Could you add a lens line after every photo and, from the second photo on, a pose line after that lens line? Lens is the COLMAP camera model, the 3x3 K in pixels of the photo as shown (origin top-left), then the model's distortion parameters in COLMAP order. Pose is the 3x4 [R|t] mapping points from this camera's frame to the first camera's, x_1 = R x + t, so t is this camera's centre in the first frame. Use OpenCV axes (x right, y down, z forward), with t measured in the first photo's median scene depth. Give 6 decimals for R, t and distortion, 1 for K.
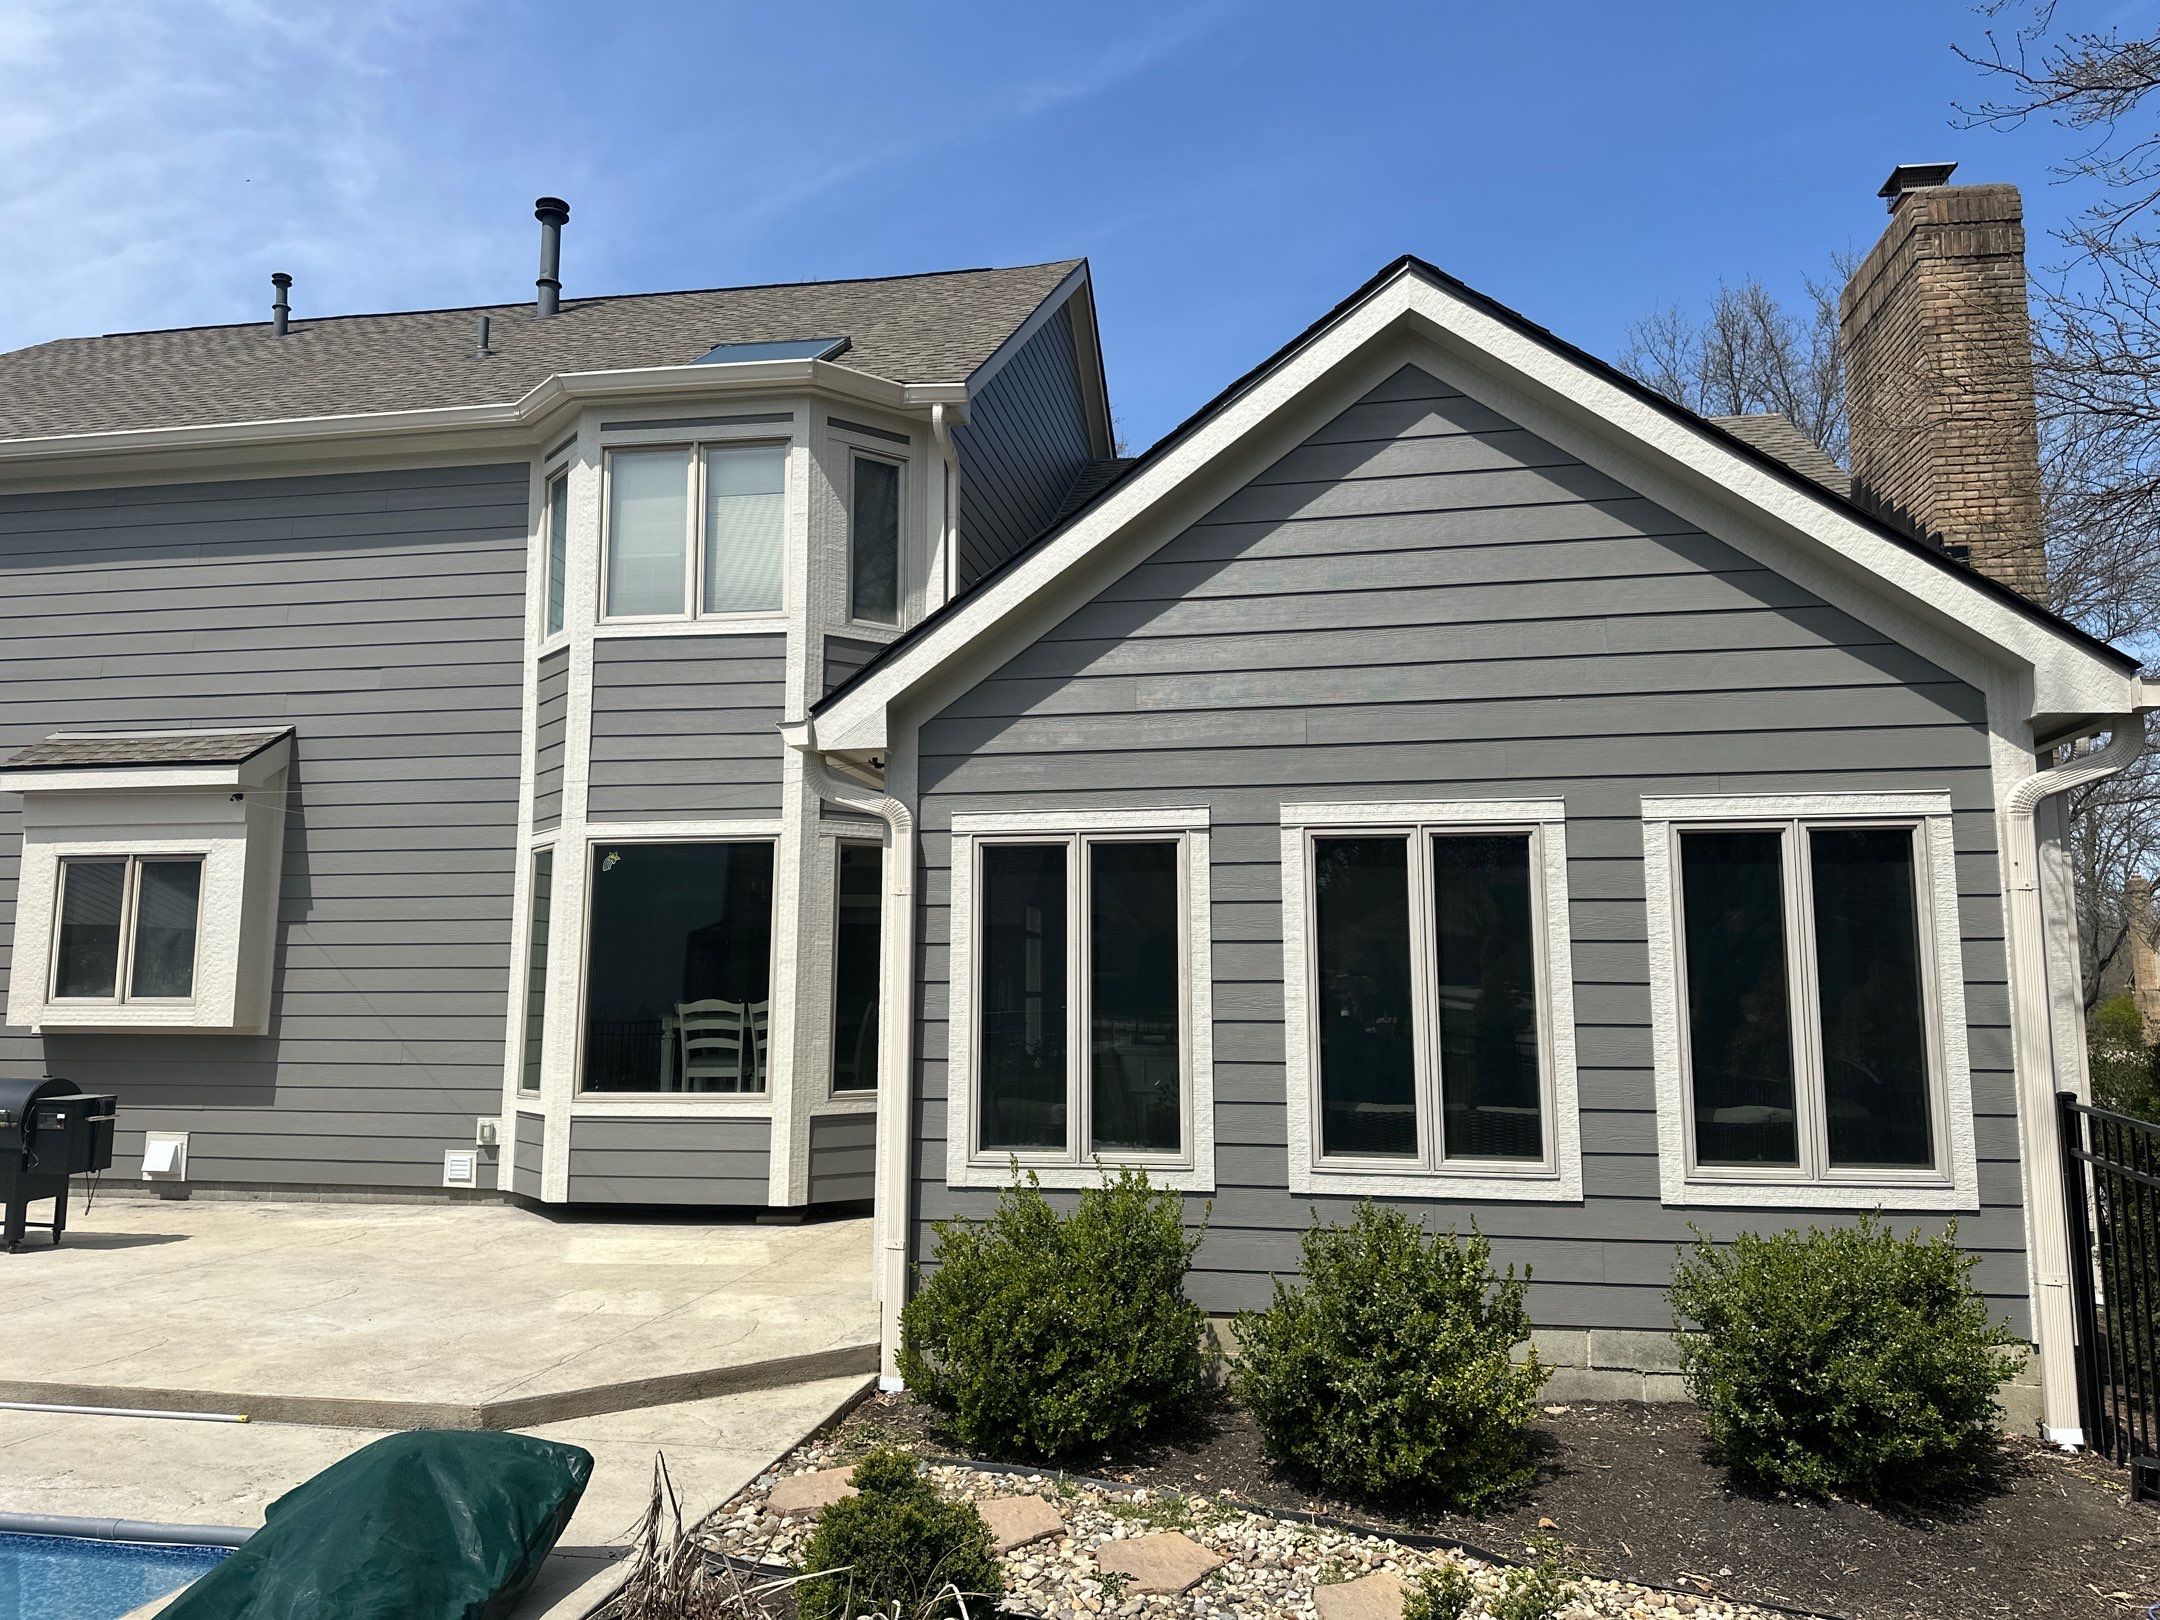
lens RADIAL K [[1498.9, 0, 1072.7], [0, 1498.9, 804.5], [0, 0, 1]] dist [0.104699, -0.148056]
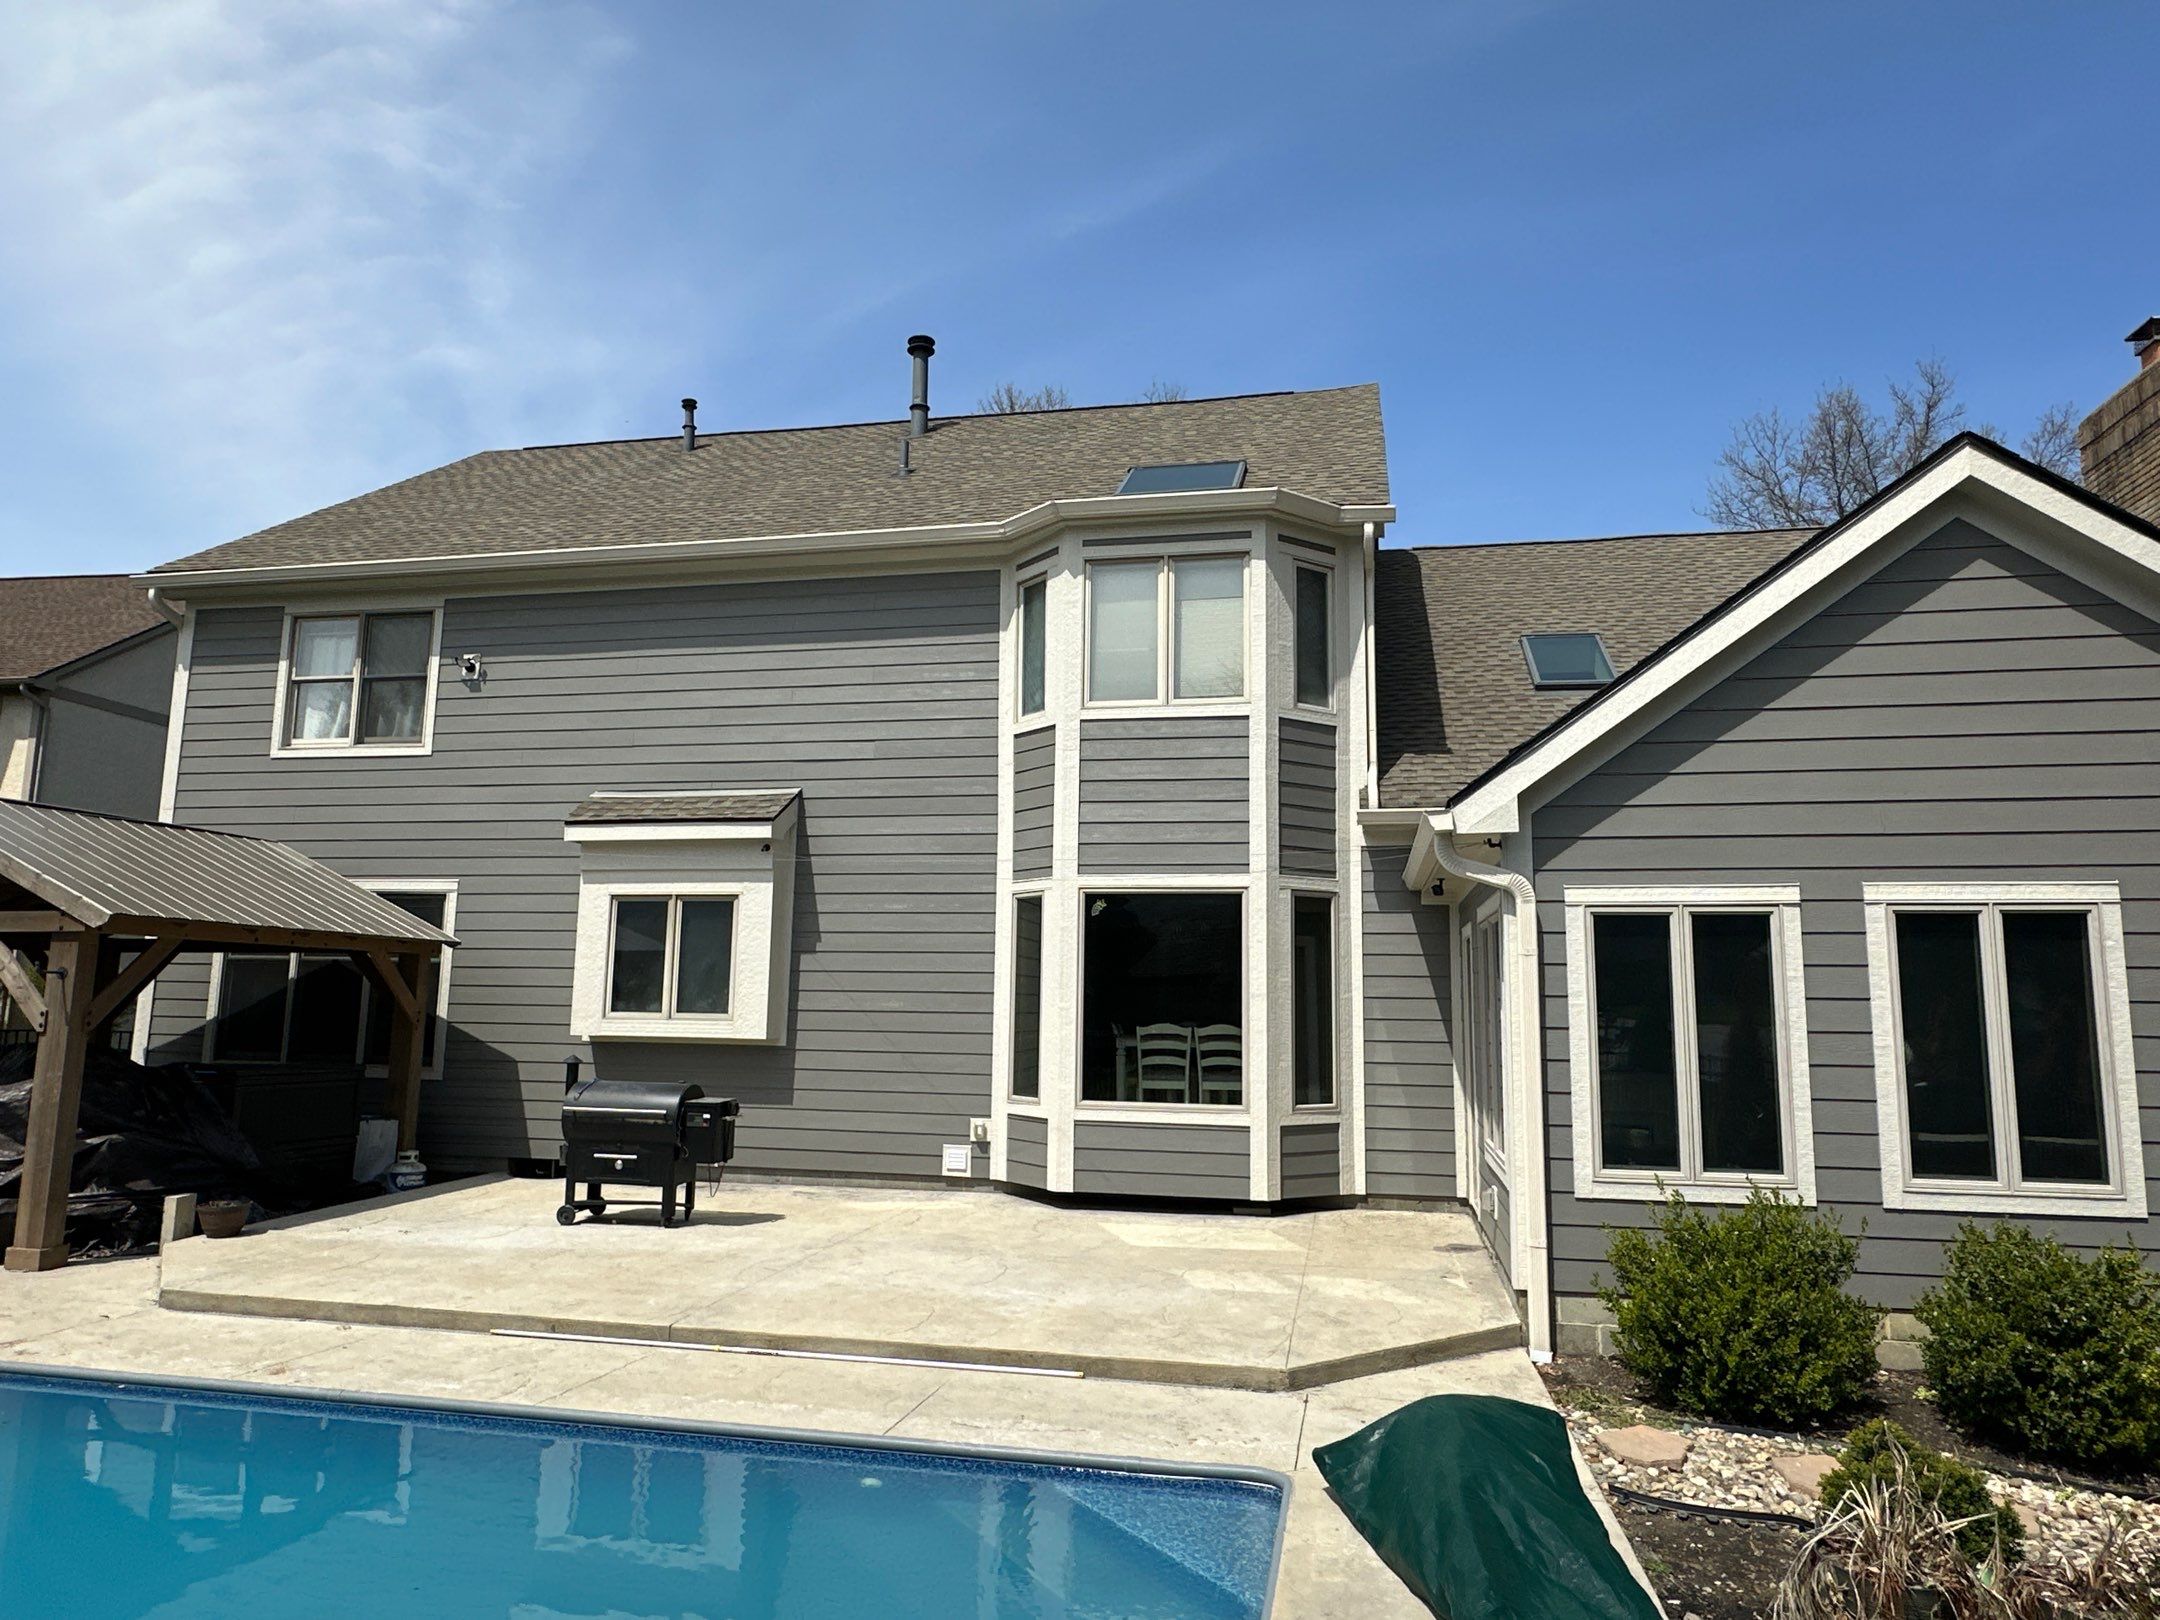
lens RADIAL K [[1345.0, 0, 1078.5], [0, 1345.0, 814.3], [0, 0, 1]] dist [-0.001036, 0.001974]
pose [[0.999345, 0.007144, -0.035466, -0.281112], [-0.007452, 0.999936, -0.008562, -0.026256], [0.035402, 0.008820, 0.999334, -0.059298]]
